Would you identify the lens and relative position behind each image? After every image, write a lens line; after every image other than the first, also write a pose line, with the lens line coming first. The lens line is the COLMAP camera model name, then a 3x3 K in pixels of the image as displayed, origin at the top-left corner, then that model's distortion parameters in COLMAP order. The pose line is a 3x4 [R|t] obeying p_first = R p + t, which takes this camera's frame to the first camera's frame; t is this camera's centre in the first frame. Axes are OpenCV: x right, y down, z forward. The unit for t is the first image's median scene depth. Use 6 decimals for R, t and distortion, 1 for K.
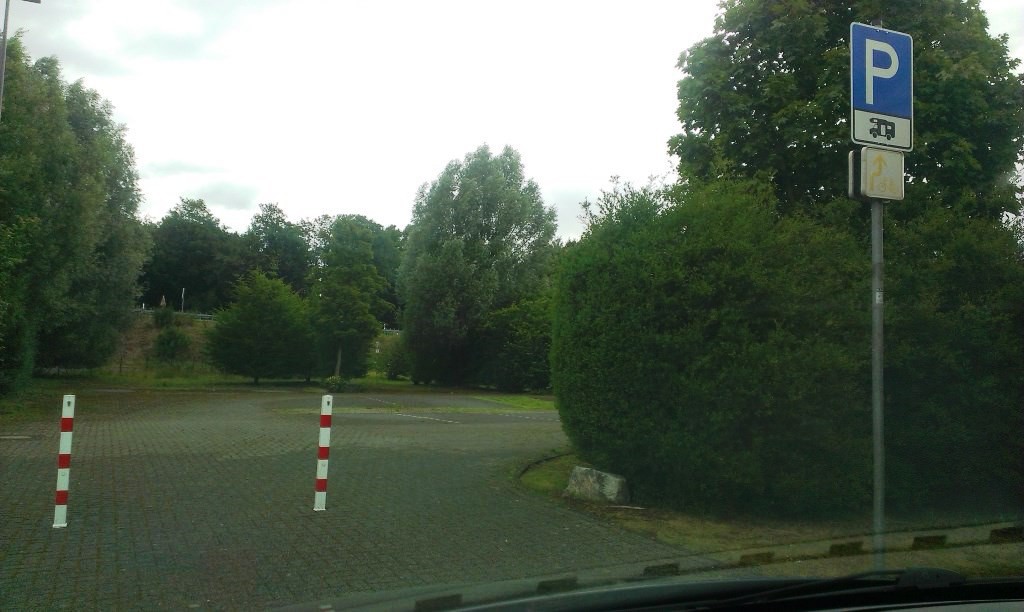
lens RADIAL K [[798.4, 0, 508.4], [0, 798.4, 286.5], [0, 0, 1]] dist [0.110030, -0.178502]
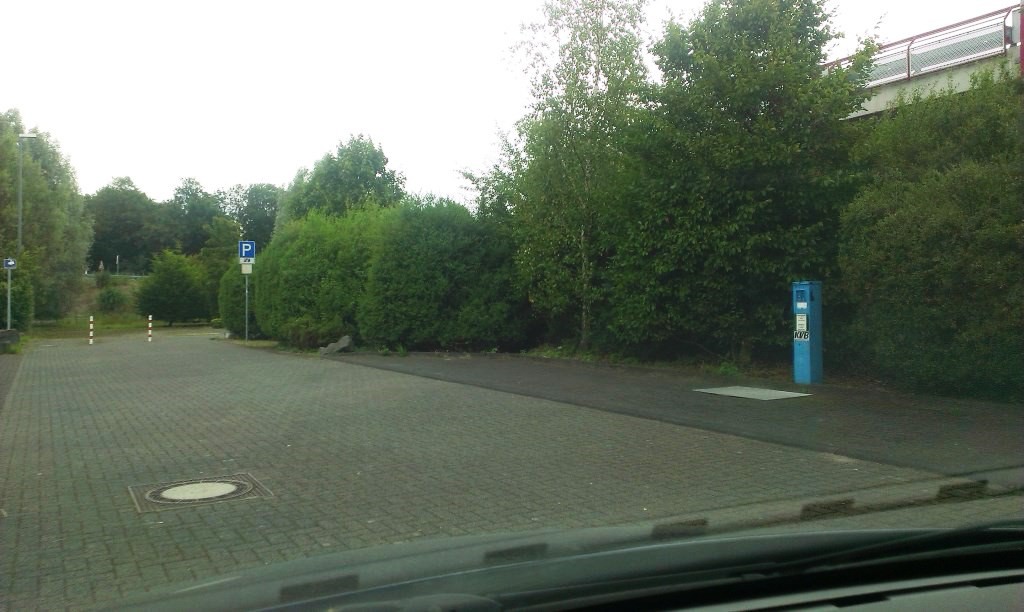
lens RADIAL K [[803.6, 0, 510.9], [0, 803.6, 276.0], [0, 0, 1]] dist [0.086985, -0.181372]
pose [[0.997179, -0.036300, 0.065695, 0.217372], [0.032271, 0.997592, 0.061385, -0.042657], [-0.067765, -0.059091, 0.995950, -0.526510]]
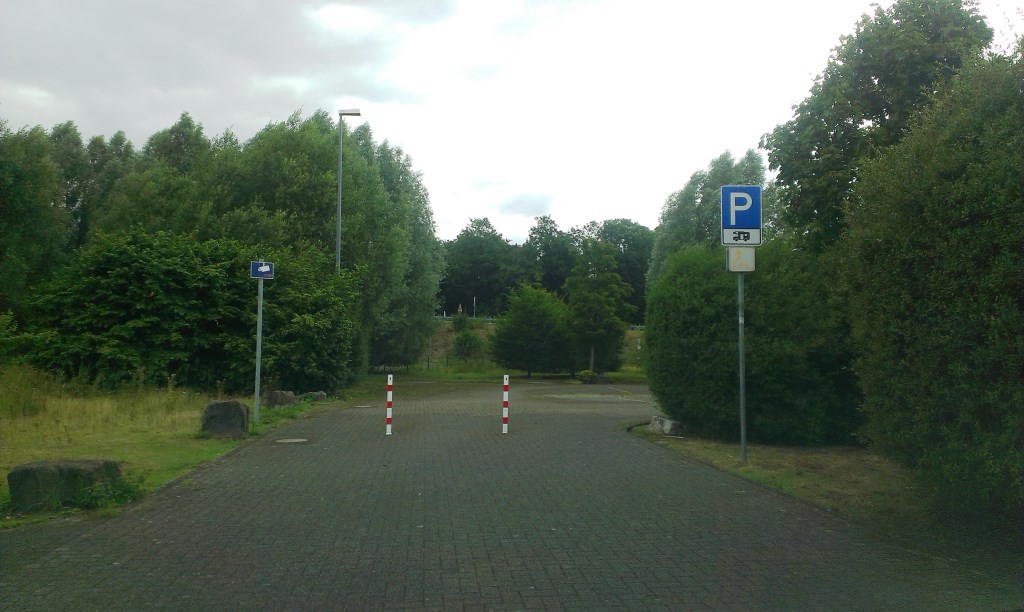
lens RADIAL K [[798.4, 0, 508.4], [0, 798.4, 286.5], [0, 0, 1]] dist [0.110030, -0.178502]
pose [[0.938910, -0.050091, -0.340498, 0.069322], [0.051904, 0.998645, -0.003789, -0.010835], [0.340226, -0.014115, 0.940238, -0.125628]]
